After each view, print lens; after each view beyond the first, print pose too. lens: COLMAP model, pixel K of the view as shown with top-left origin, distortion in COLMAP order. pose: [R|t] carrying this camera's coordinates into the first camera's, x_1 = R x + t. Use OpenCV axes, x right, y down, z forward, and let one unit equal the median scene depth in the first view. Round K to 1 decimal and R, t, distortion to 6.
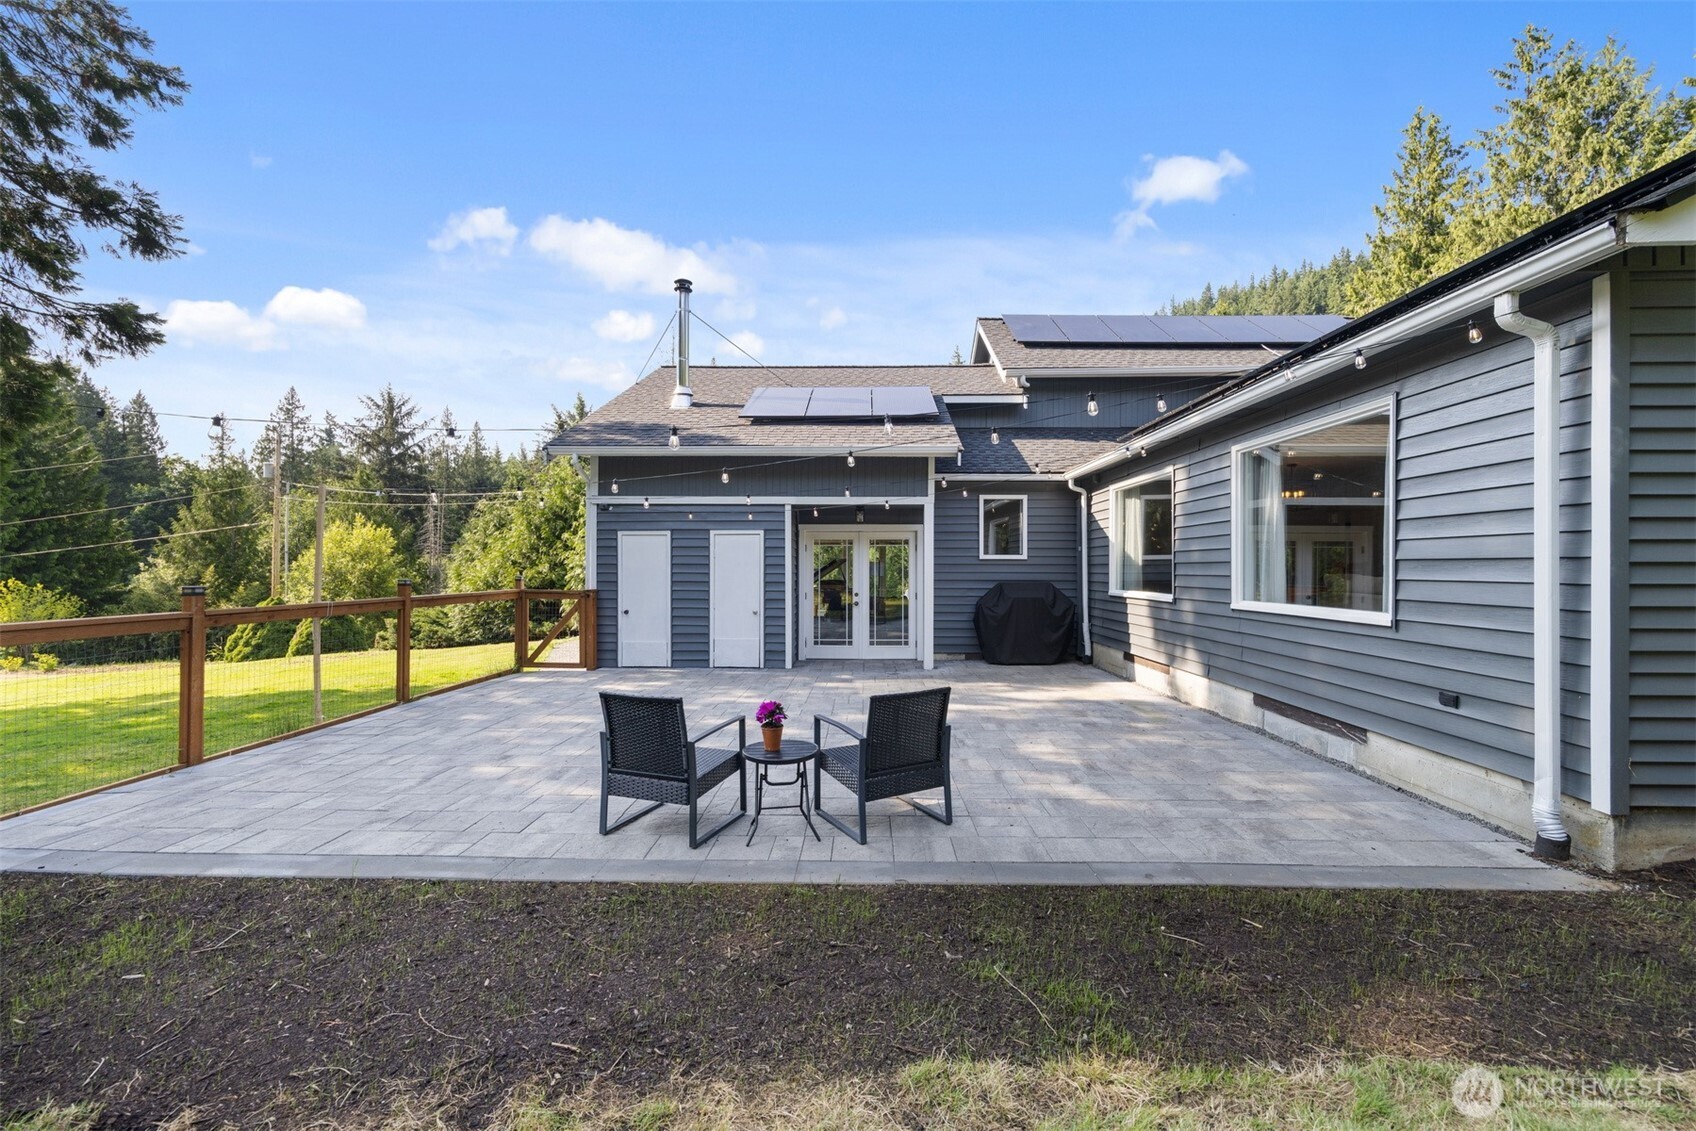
lens RADIAL K [[696.3, 0, 848.0], [0, 696.3, 565.5], [0, 0, 1]] dist [0.000459, 0.000374]
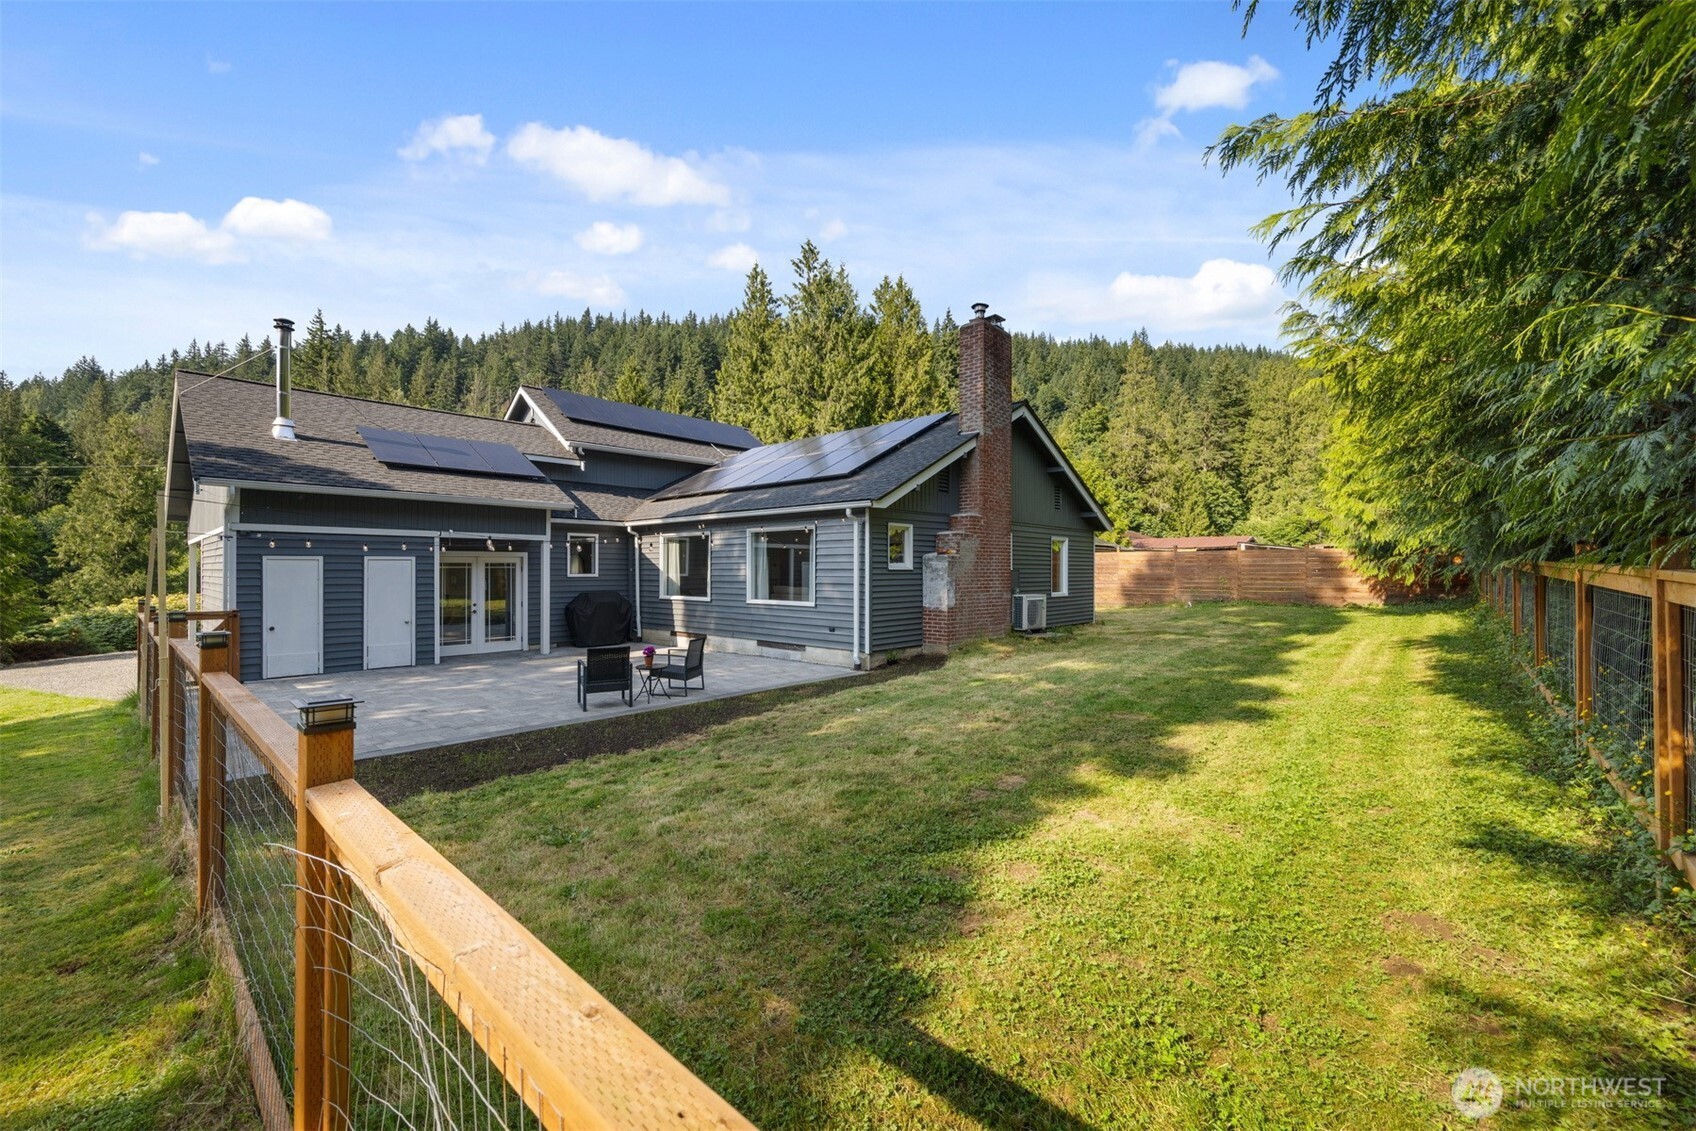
lens RADIAL K [[685.5, 0, 848.0], [0, 685.5, 565.5], [0, 0, 1]] dist [0.002544, 0.000069]
pose [[0.660242, 0.002590, 0.751048, -0.516030], [-0.001261, 0.999996, -0.002339, -0.031233], [-0.751052, 0.000597, 0.660243, -0.397374]]
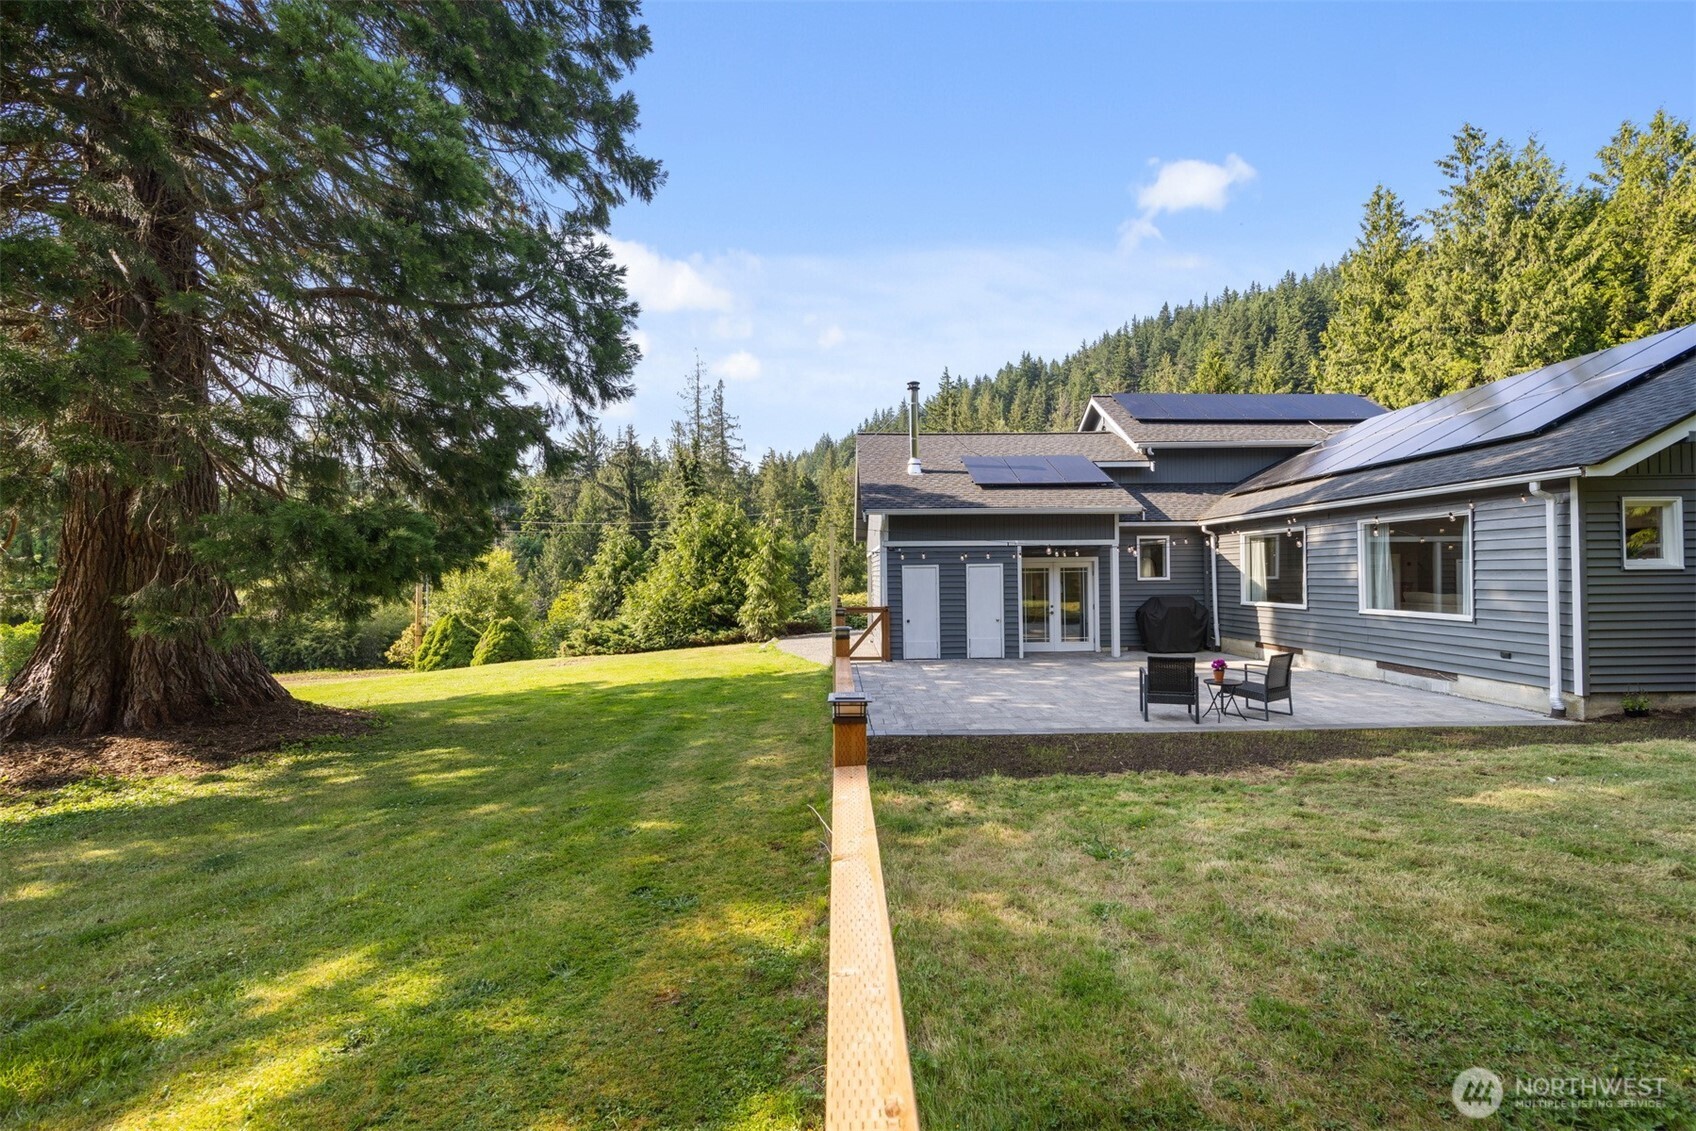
lens RADIAL K [[681.3, 0, 848.0], [0, 681.3, 565.5], [0, 0, 1]] dist [-0.000269, 0.000078]
pose [[0.998982, -0.012614, 0.043306, -0.485110], [0.013032, 0.999871, -0.009392, -0.035491], [-0.043182, 0.009946, 0.999018, -0.393900]]
